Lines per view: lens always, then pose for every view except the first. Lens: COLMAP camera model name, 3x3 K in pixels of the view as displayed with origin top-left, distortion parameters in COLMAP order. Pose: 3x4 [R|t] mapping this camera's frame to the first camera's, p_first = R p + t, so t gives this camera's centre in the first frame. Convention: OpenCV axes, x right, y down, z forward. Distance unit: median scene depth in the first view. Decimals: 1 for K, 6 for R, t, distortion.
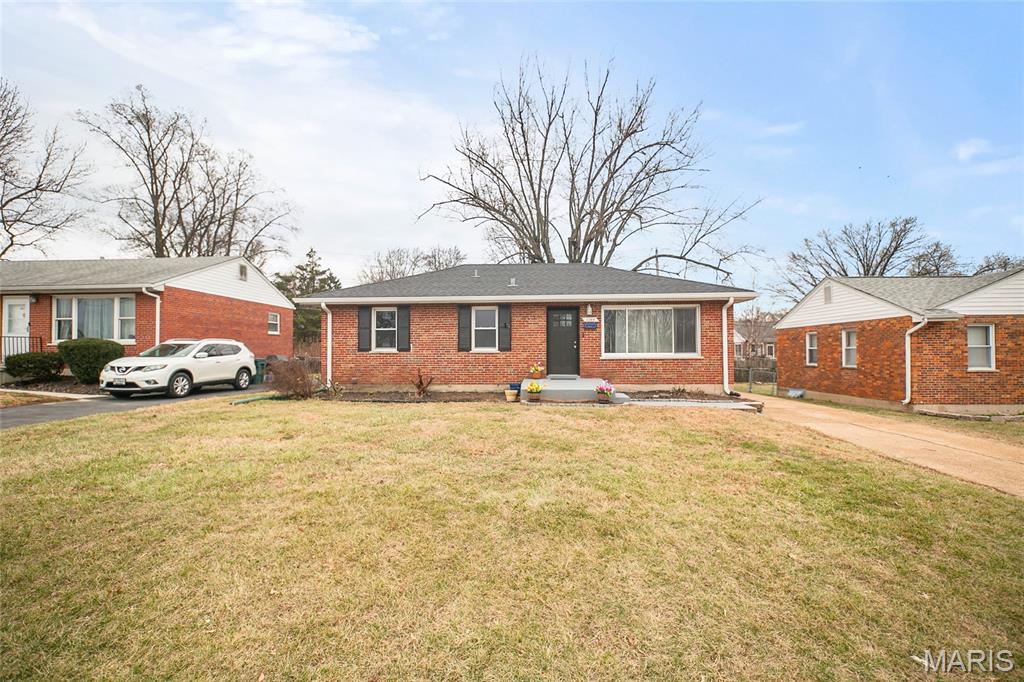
lens RADIAL K [[454.2, 0, 512.0], [0, 454.2, 341.0], [0, 0, 1]] dist [-0.009094, -0.000263]
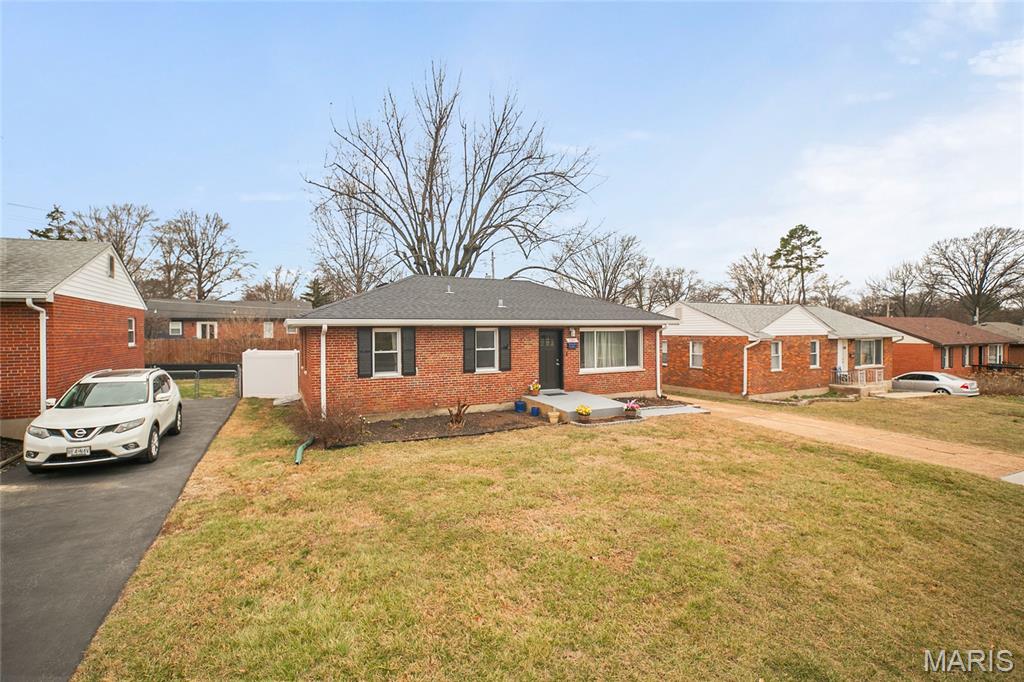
lens RADIAL K [[449.0, 0, 509.3], [0, 449.0, 327.4], [0, 0, 1]] dist [-0.009762, -0.000340]
pose [[0.873807, 0.004015, 0.486257, -0.515072], [-0.010036, 0.999902, 0.009778, -0.089233], [-0.486170, -0.013424, 0.873761, 0.086129]]
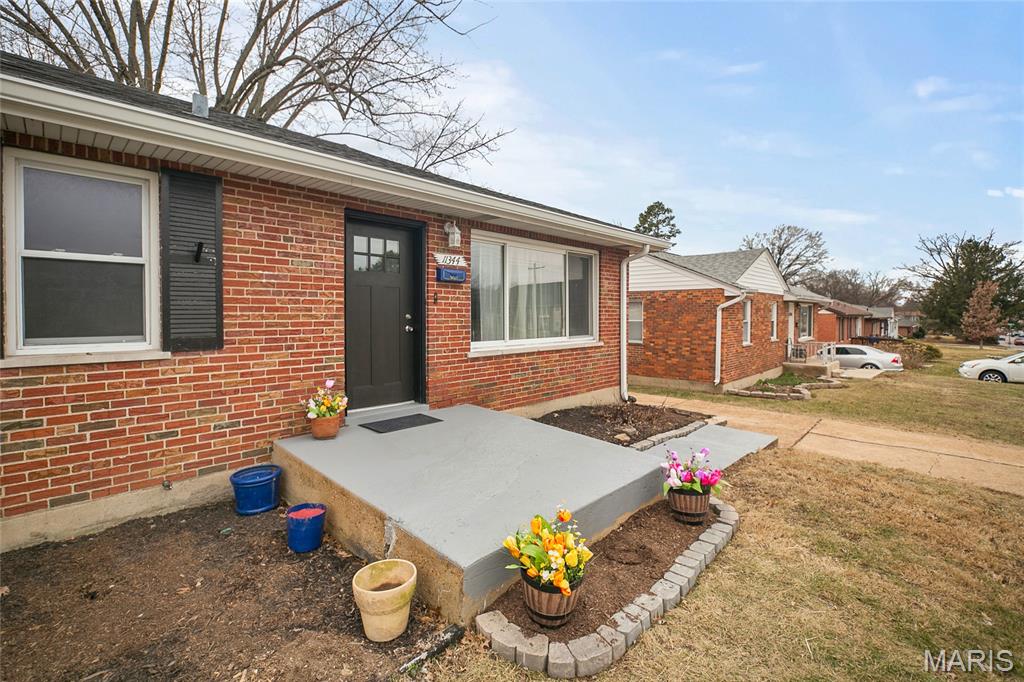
lens RADIAL K [[449.0, 0, 509.3], [0, 449.0, 327.4], [0, 0, 1]] dist [-0.009762, -0.000340]
pose [[0.670618, -0.017151, 0.741604, -0.084853], [-0.022742, 0.998787, 0.043664, -0.006592], [-0.741454, -0.046147, 0.669415, 0.693000]]
